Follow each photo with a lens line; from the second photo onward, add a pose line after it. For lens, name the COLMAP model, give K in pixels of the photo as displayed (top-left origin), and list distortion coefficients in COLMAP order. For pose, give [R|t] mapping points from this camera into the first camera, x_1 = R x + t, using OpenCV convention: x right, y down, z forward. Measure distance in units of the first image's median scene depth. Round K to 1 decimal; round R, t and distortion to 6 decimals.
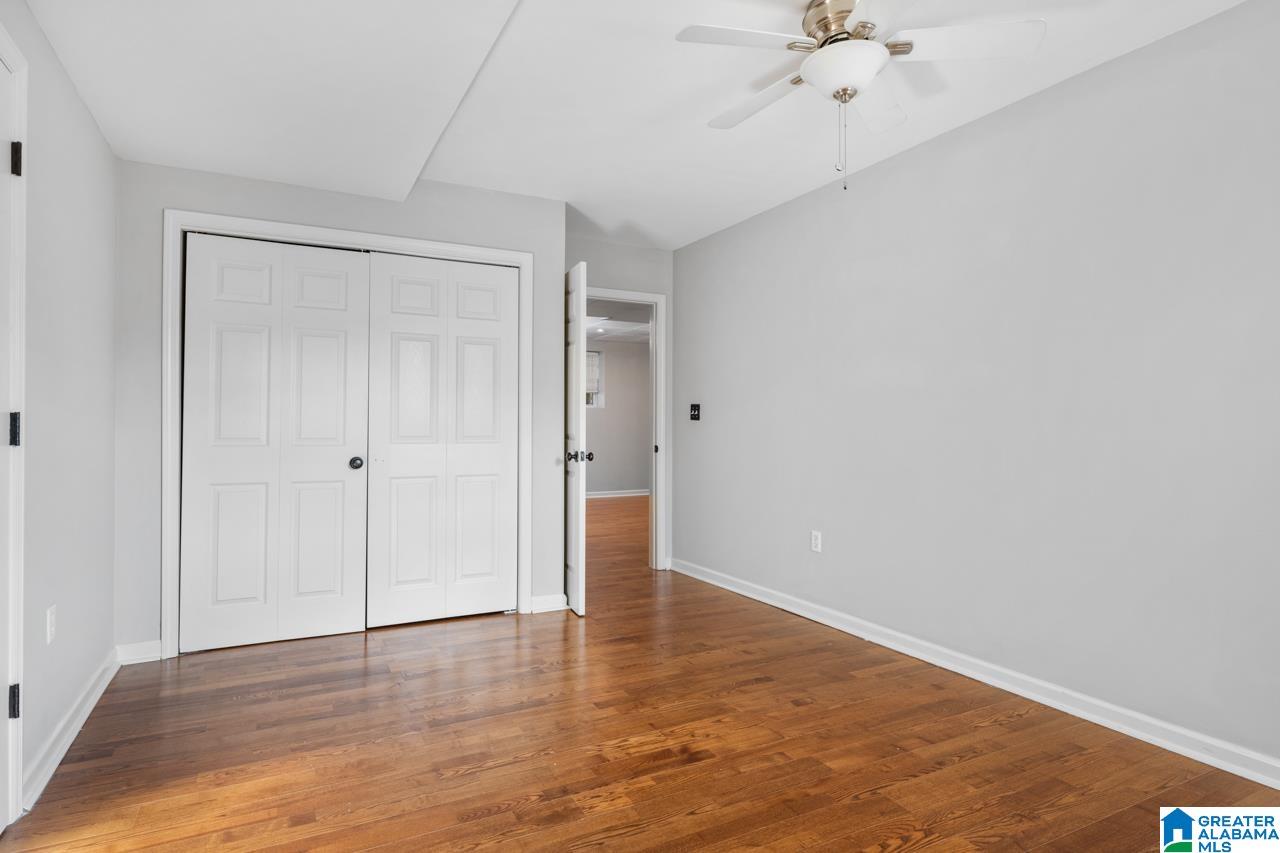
lens RADIAL K [[685.2, 0, 640.0], [0, 685.2, 426.5], [0, 0, 1]] dist [-0.001047, 0.000016]
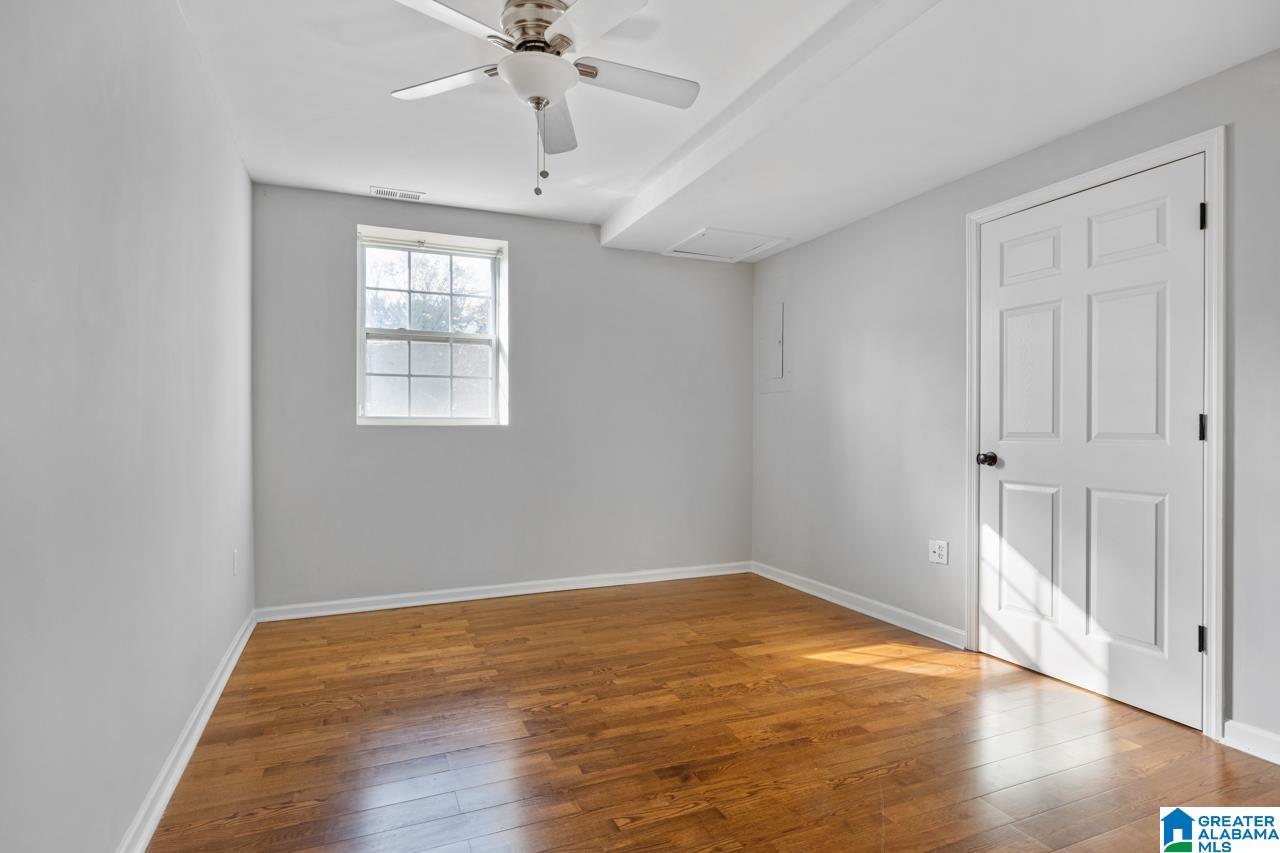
lens RADIAL K [[685.2, 0, 640.0], [0, 685.2, 426.5], [0, 0, 1]] dist [-0.001047, 0.000016]
pose [[-0.997155, -0.000792, 0.075375, 0.057095], [-0.001143, 0.999989, -0.004604, -0.006355], [-0.075371, -0.004677, -0.997145, 1.973494]]
